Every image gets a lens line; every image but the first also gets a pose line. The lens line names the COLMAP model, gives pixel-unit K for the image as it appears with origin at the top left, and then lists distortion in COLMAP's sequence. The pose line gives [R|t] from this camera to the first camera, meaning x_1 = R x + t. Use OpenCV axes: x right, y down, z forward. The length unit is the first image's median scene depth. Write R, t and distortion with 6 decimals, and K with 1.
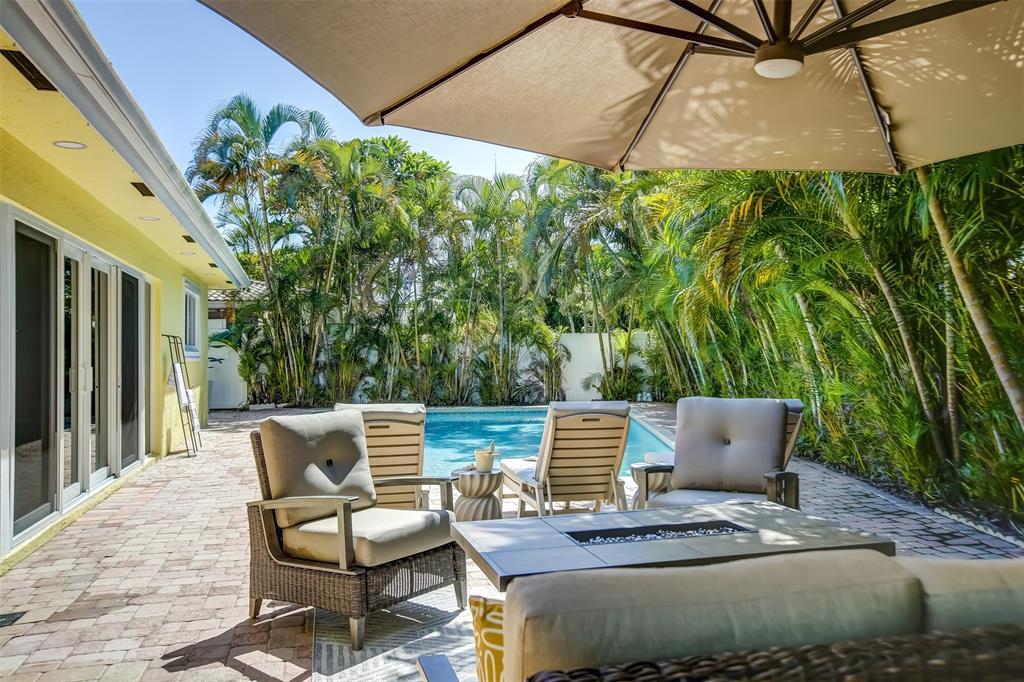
lens RADIAL K [[808.0, 0, 511.0], [0, 808.0, 342.7], [0, 0, 1]] dist [-0.001804, 0.000119]
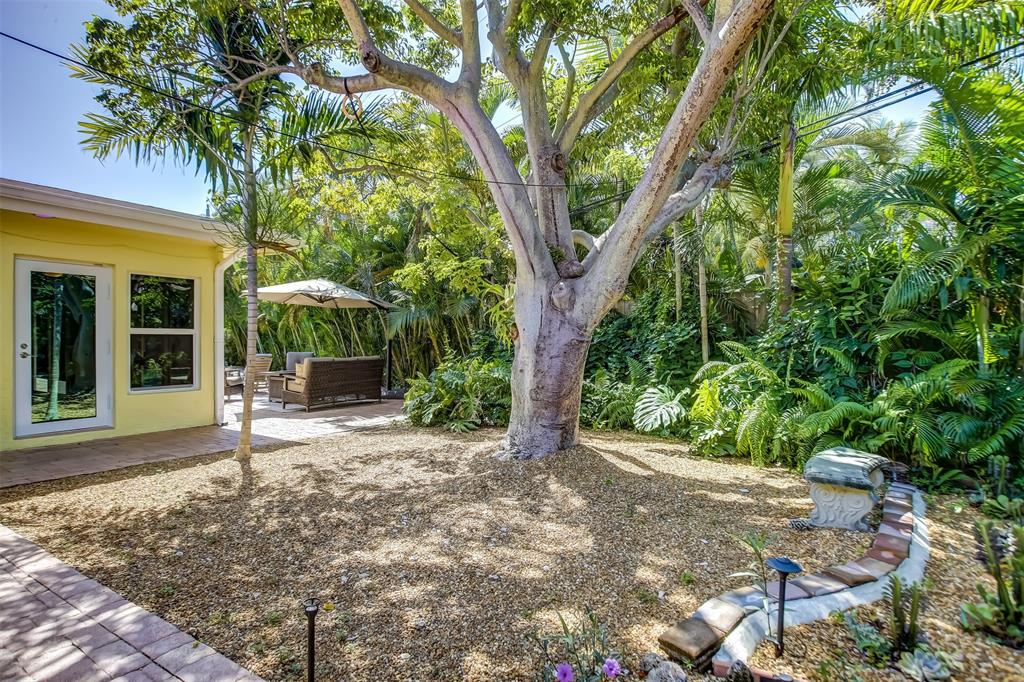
lens RADIAL K [[555.4, 0, 511.7], [0, 555.4, 342.9], [0, 0, 1]] dist [-0.000420, -0.000013]
pose [[0.742301, 0.005297, 0.670046, -0.512010], [-0.014596, 0.999859, 0.008266, -0.010924], [-0.669908, -0.015916, 0.742274, -1.126976]]
